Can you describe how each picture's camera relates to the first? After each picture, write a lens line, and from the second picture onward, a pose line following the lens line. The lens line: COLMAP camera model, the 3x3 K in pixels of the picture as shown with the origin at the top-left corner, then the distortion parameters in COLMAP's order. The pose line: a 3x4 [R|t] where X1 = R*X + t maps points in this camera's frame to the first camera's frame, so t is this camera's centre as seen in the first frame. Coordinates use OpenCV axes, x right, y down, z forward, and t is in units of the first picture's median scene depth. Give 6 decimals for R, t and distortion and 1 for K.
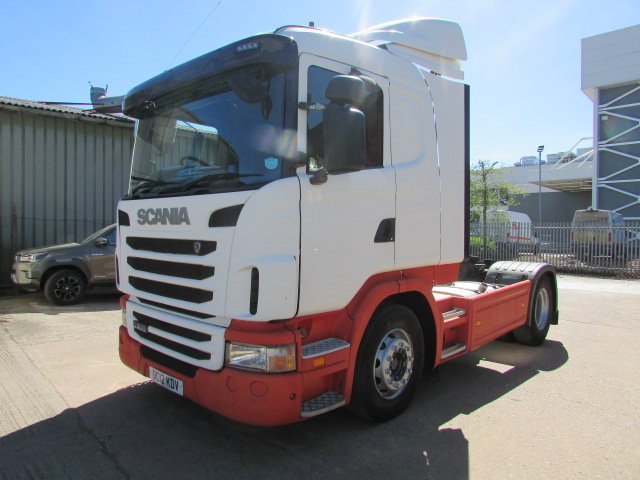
lens RADIAL K [[439.4, 0, 320.4], [0, 439.4, 235.7], [0, 0, 1]] dist [-0.036456, -0.000370]
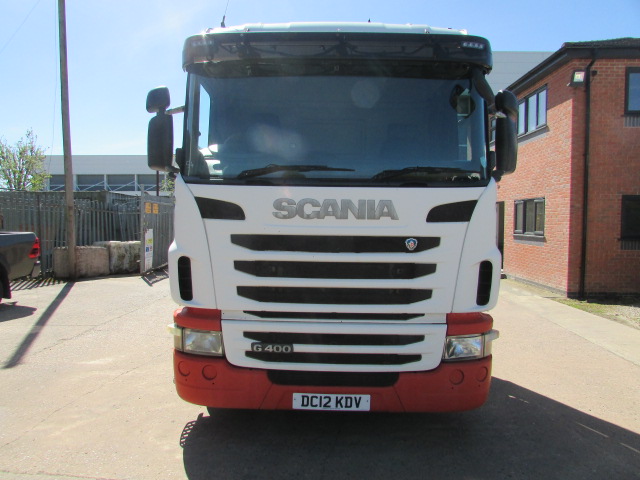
lens RADIAL K [[439.4, 0, 320.4], [0, 439.4, 235.7], [0, 0, 1]] dist [-0.036456, -0.000370]
pose [[0.758152, -0.033096, 0.651237, -1.030721], [0.010075, 0.999186, 0.039051, -0.029775], [-0.651999, -0.023045, 0.757869, 0.419936]]
